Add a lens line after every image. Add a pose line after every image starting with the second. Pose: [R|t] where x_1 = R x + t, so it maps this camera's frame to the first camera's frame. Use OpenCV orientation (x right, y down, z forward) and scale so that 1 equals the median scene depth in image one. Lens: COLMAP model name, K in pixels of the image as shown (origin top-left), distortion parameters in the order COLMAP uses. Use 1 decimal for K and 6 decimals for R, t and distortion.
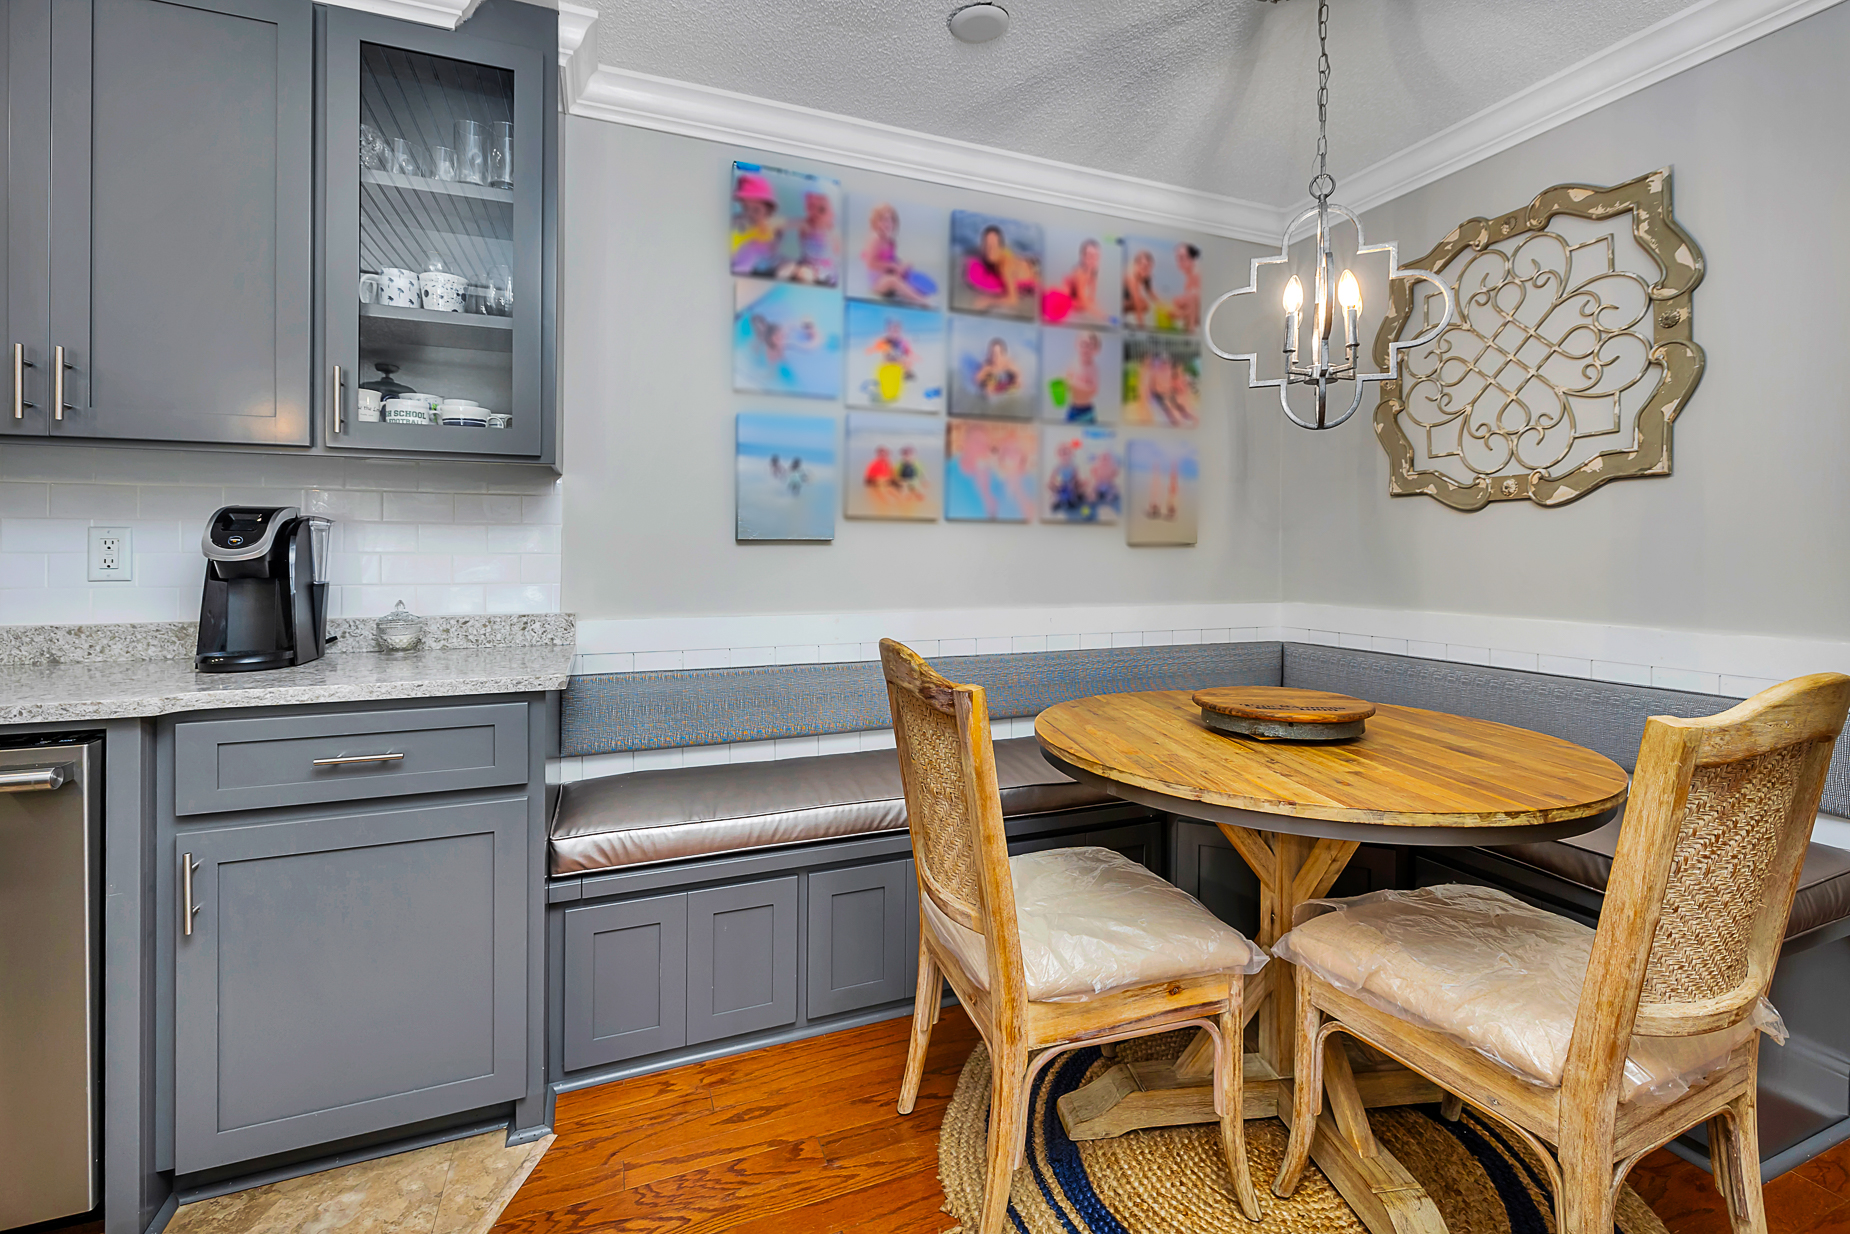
lens RADIAL K [[808.2, 0, 931.1], [0, 808.2, 549.4], [0, 0, 1]] dist [0.000028, -0.000068]
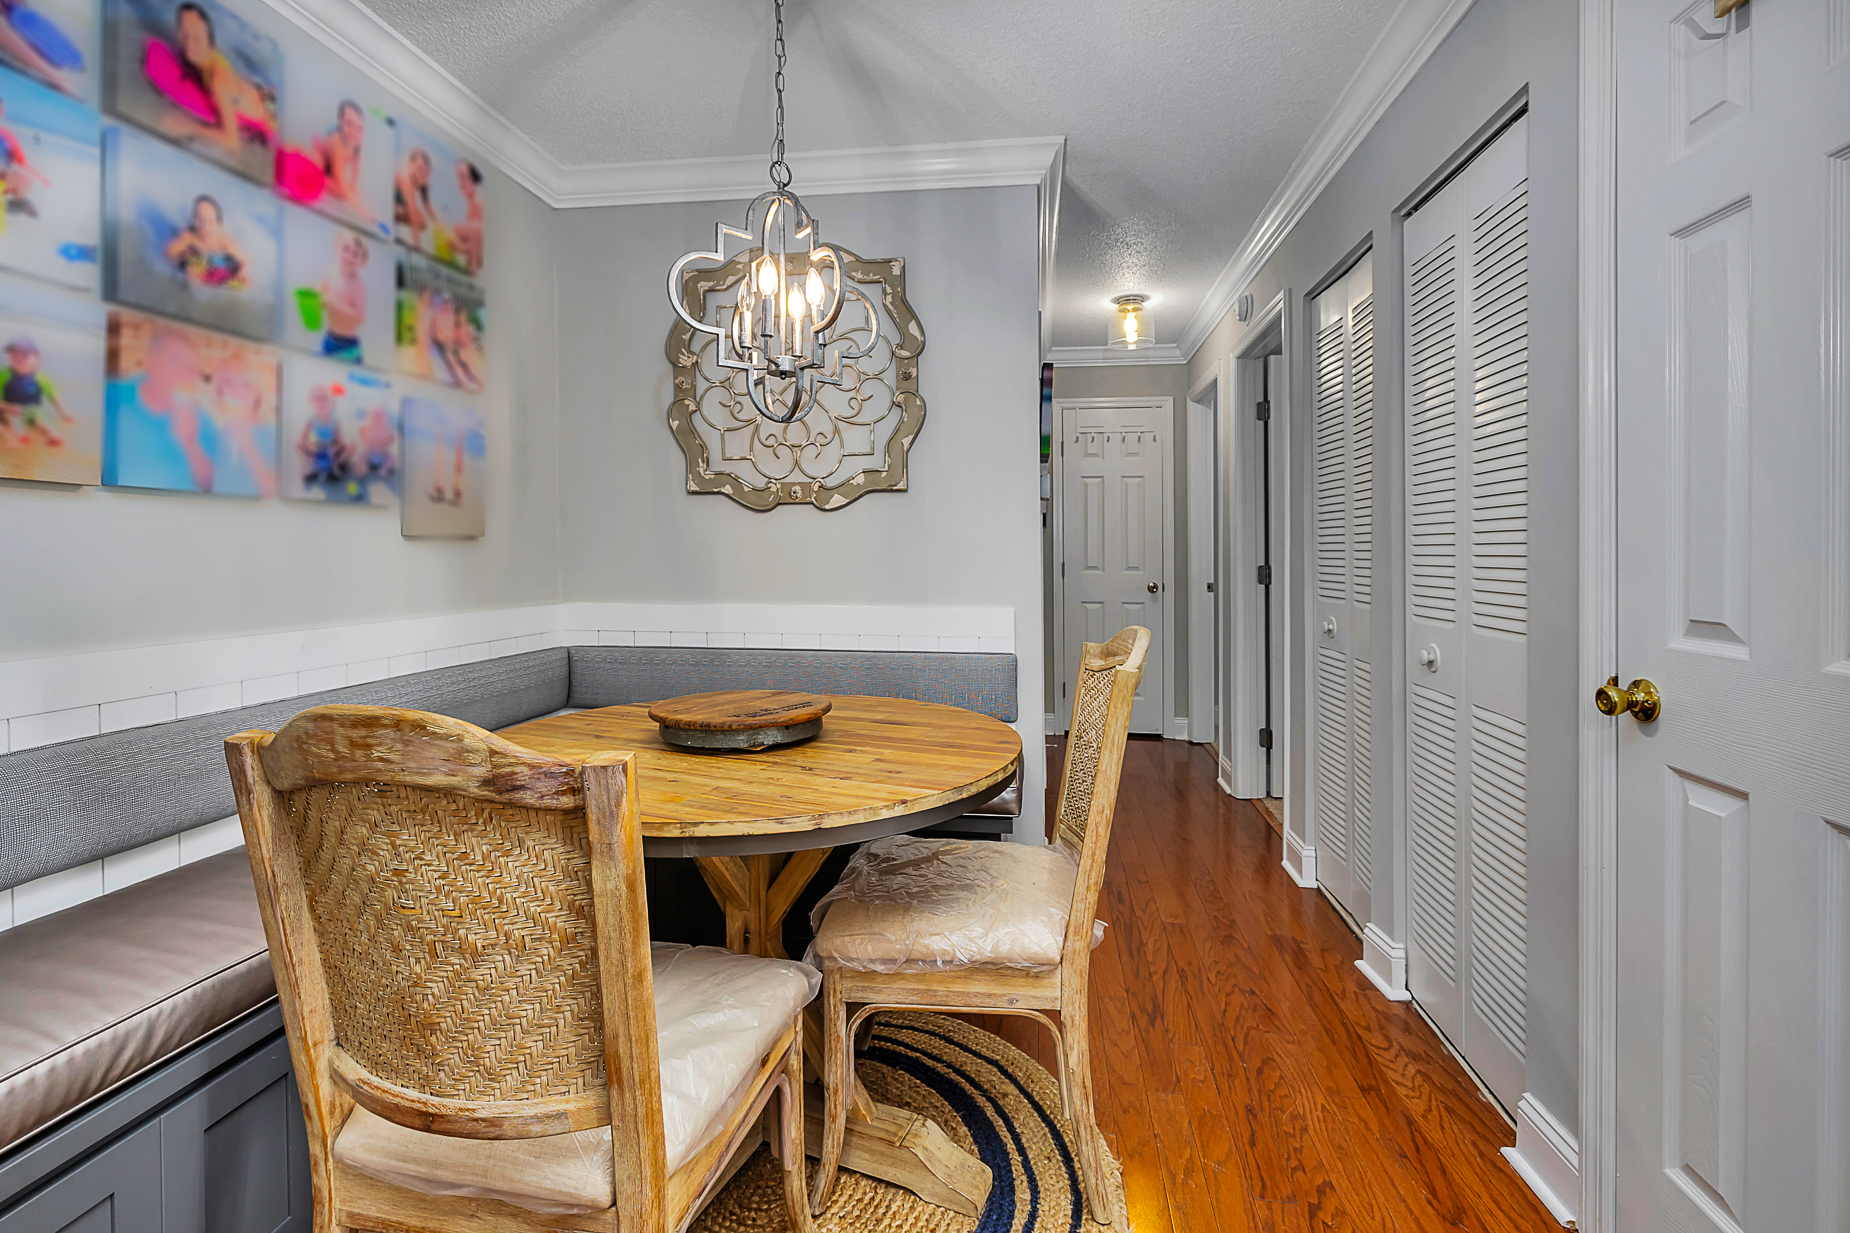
lens RADIAL K [[827.4, 0, 927.6], [0, 827.4, 559.0], [0, 0, 1]] dist [-0.001156, -0.000179]
pose [[0.496282, -0.008098, 0.868123, -0.190842], [-0.006965, 0.999887, 0.013308, 0.001125], [-0.868133, -0.012651, 0.496170, 0.216955]]
